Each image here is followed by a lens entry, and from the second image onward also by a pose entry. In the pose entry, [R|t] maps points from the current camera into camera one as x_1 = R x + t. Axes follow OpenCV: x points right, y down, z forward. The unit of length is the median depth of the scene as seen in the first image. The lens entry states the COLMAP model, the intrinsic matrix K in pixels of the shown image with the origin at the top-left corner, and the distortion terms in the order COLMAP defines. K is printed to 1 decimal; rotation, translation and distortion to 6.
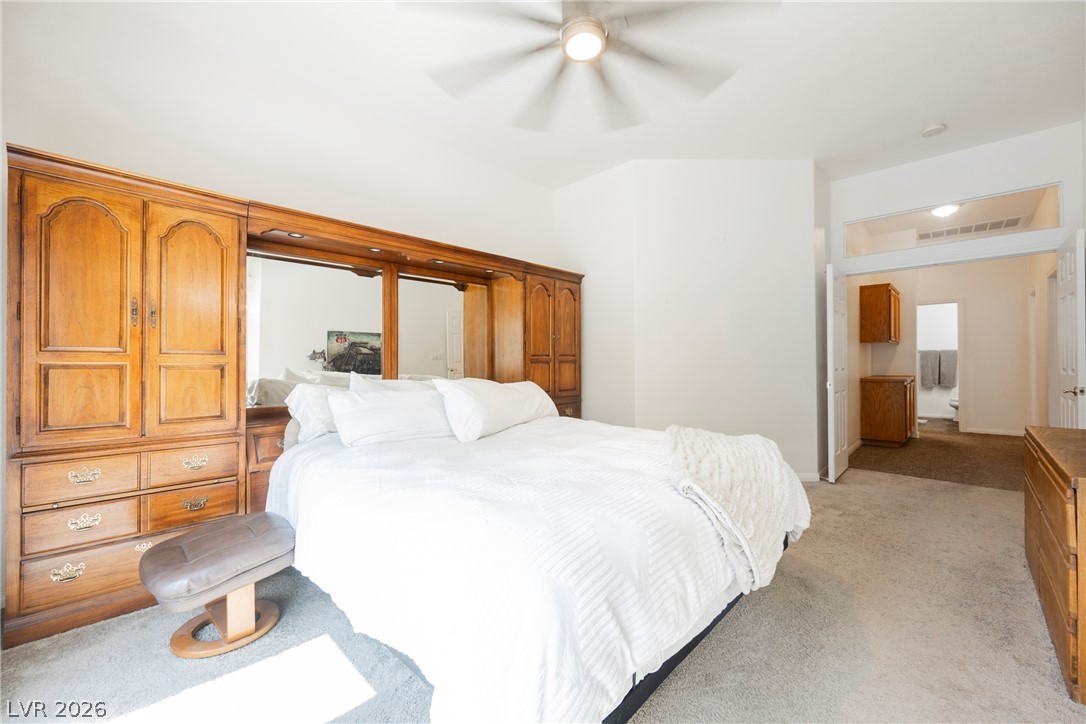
lens RADIAL K [[424.9, 0, 545.8], [0, 424.9, 361.5], [0, 0, 1]] dist [-0.003546, 0.000070]
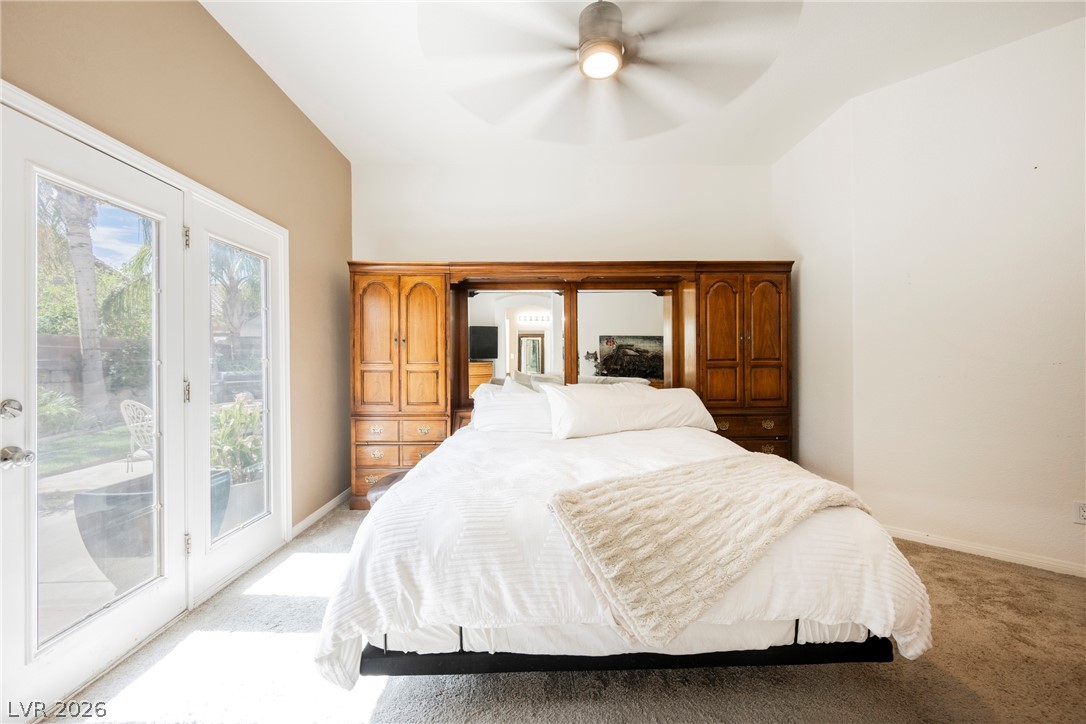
lens RADIAL K [[424.9, 0, 550.6], [0, 424.9, 361.1], [0, 0, 1]] dist [-0.003546, 0.000070]
pose [[0.717155, 0.002569, -0.696909, 0.486615], [0.004649, 0.999953, 0.008471, -0.028602], [0.696898, -0.009315, 0.717110, 0.121325]]
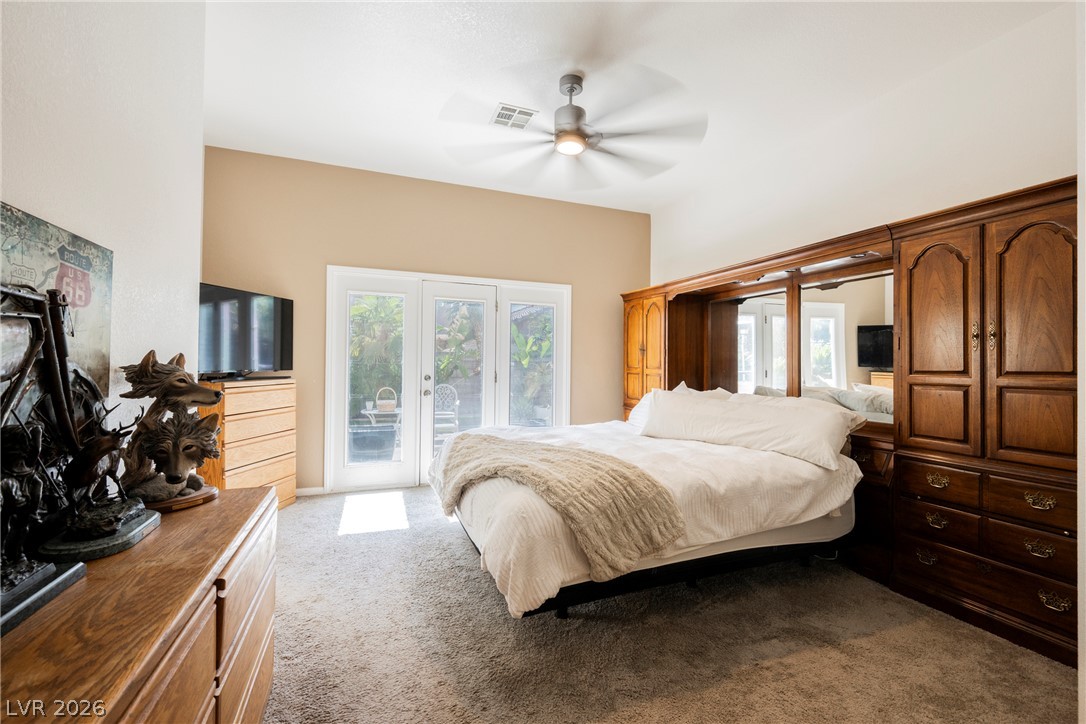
lens RADIAL K [[476.7, 0, 543.2], [0, 476.7, 358.8], [0, 0, 1]] dist [-0.001835, -0.000119]
pose [[-0.423175, -0.013425, -0.905948, 1.045483], [-0.010544, 0.999895, -0.009892, -0.026363], [0.905986, 0.005366, -0.423273, 1.079296]]
